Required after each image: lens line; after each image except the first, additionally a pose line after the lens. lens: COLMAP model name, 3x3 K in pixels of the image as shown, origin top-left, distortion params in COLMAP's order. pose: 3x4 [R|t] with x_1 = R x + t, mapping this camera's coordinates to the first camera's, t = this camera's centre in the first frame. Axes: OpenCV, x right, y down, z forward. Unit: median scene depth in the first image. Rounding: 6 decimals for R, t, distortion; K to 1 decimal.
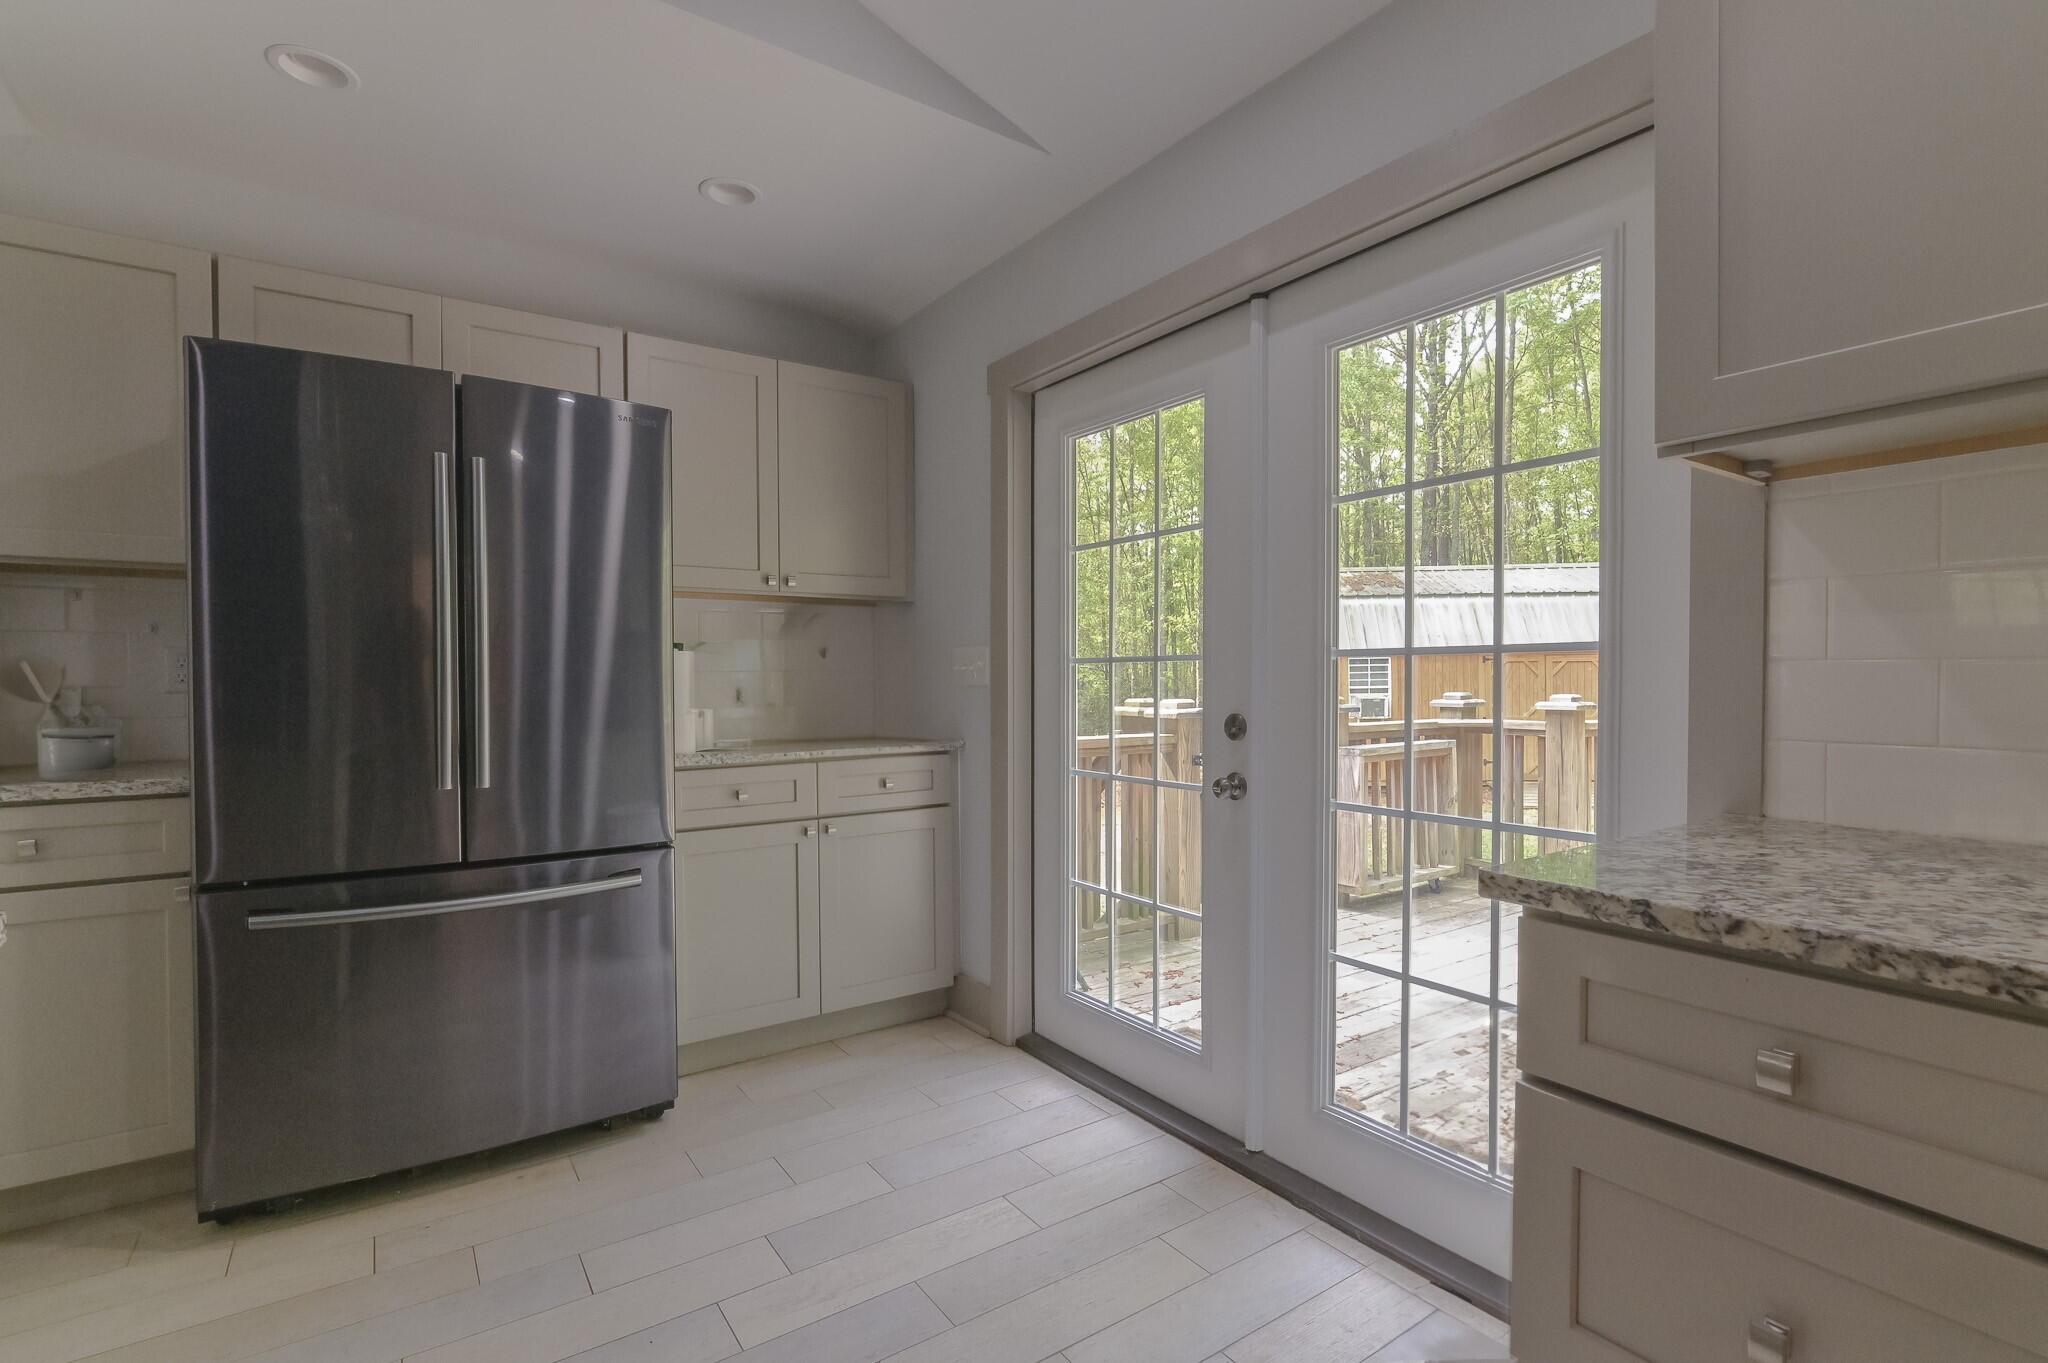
lens RADIAL K [[952.2, 0, 1023.1], [0, 952.2, 682.2], [0, 0, 1]] dist [-0.001979, -0.000470]
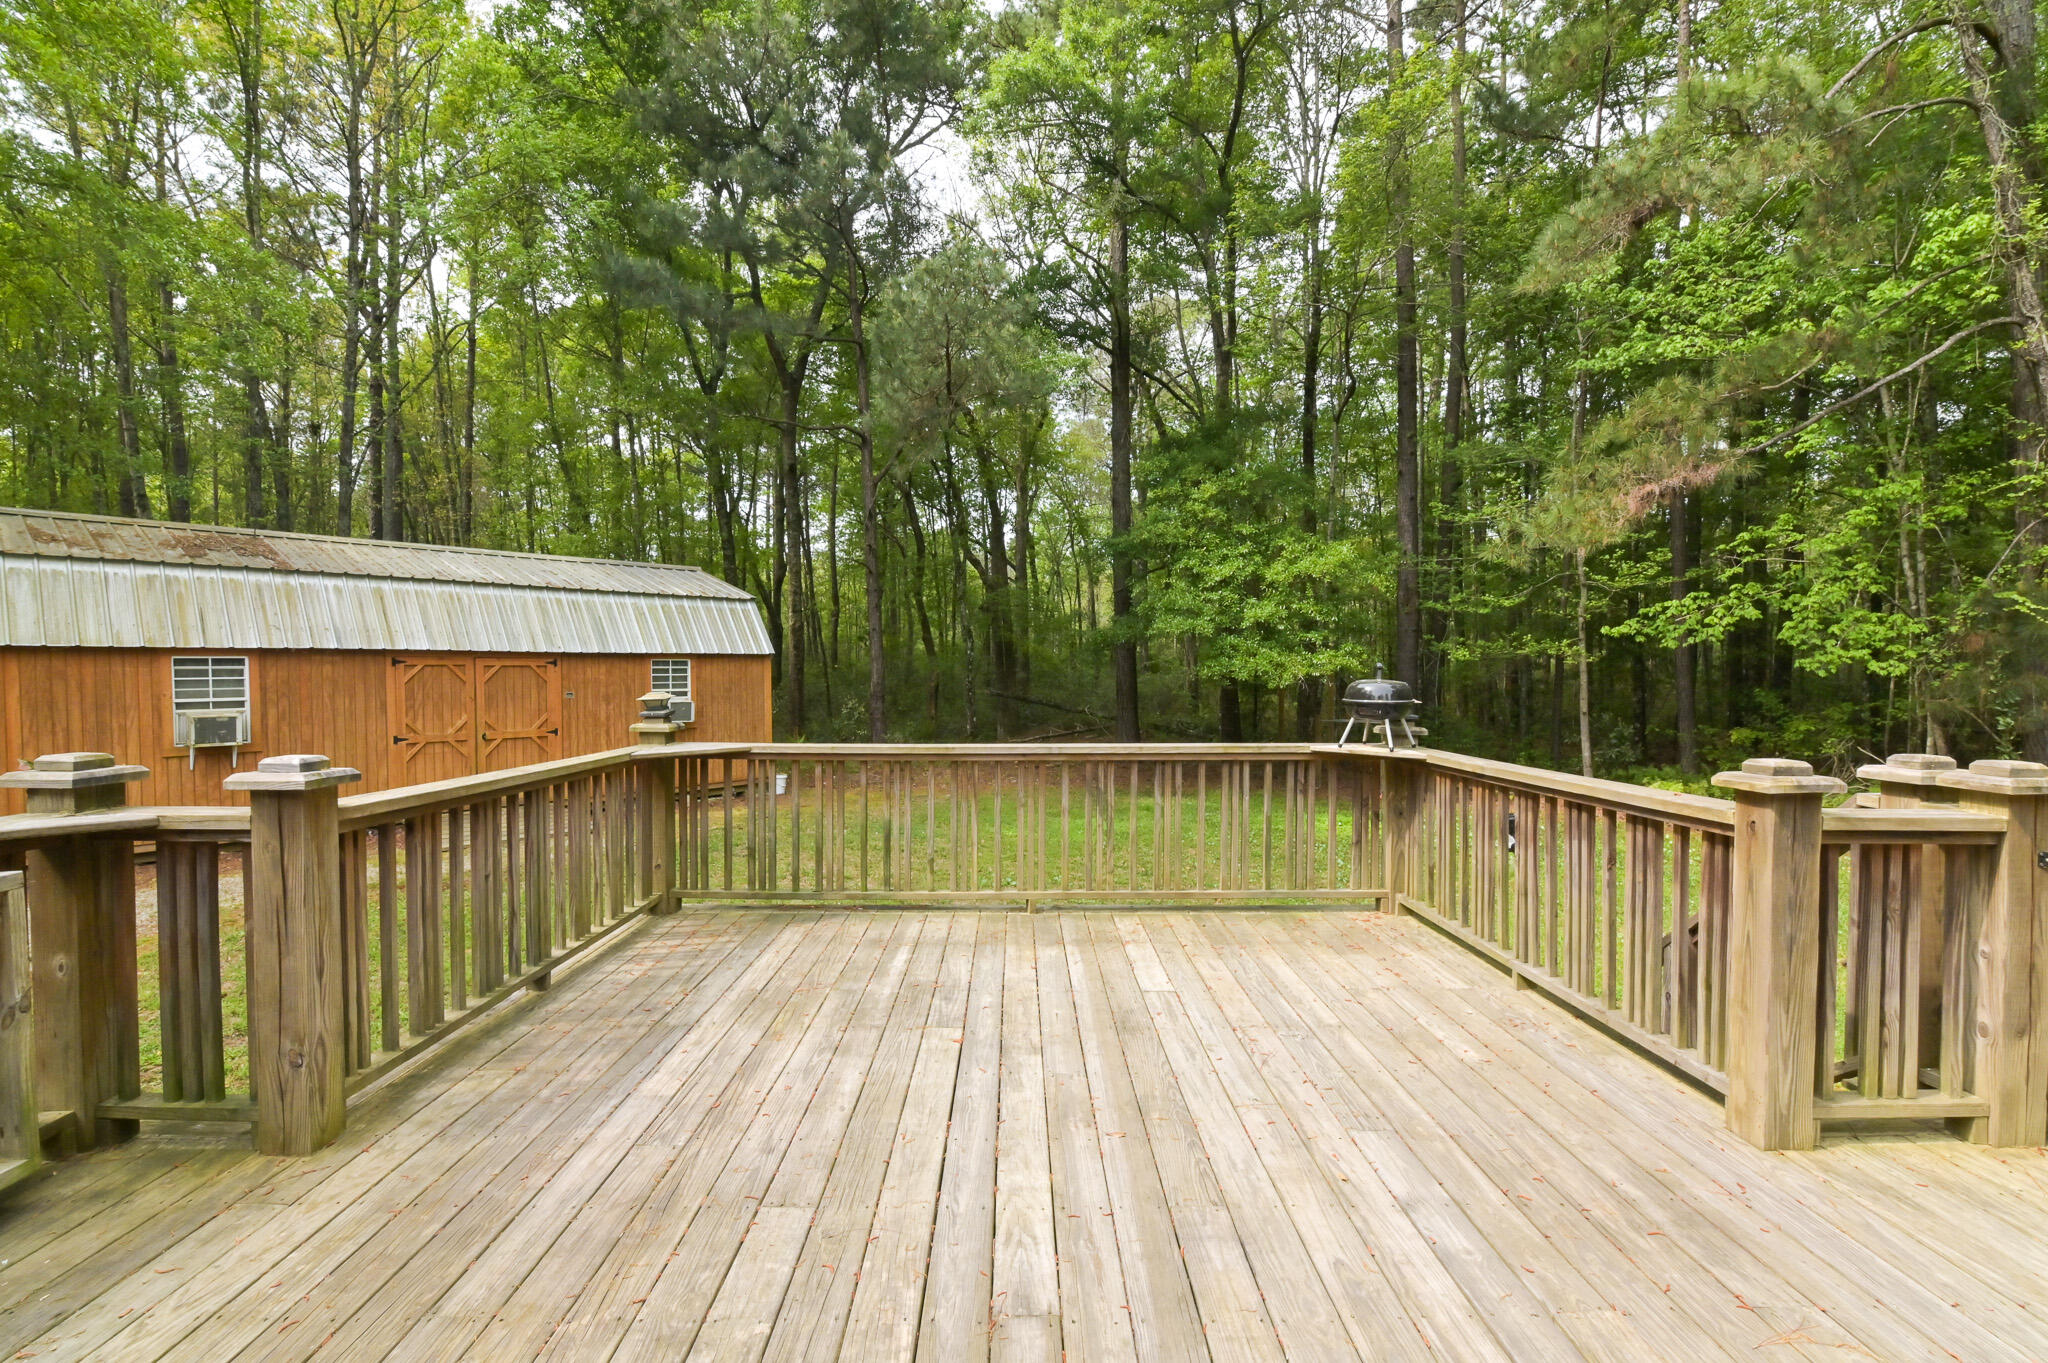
lens RADIAL K [[994.7, 0, 1025.2], [0, 994.7, 686.1], [0, 0, 1]] dist [0.000522, -0.000135]
pose [[0.566050, -0.007328, 0.824339, 0.105822], [0.002778, 0.999972, 0.006982, -0.008016], [-0.824367, -0.001662, 0.566054, 0.113454]]
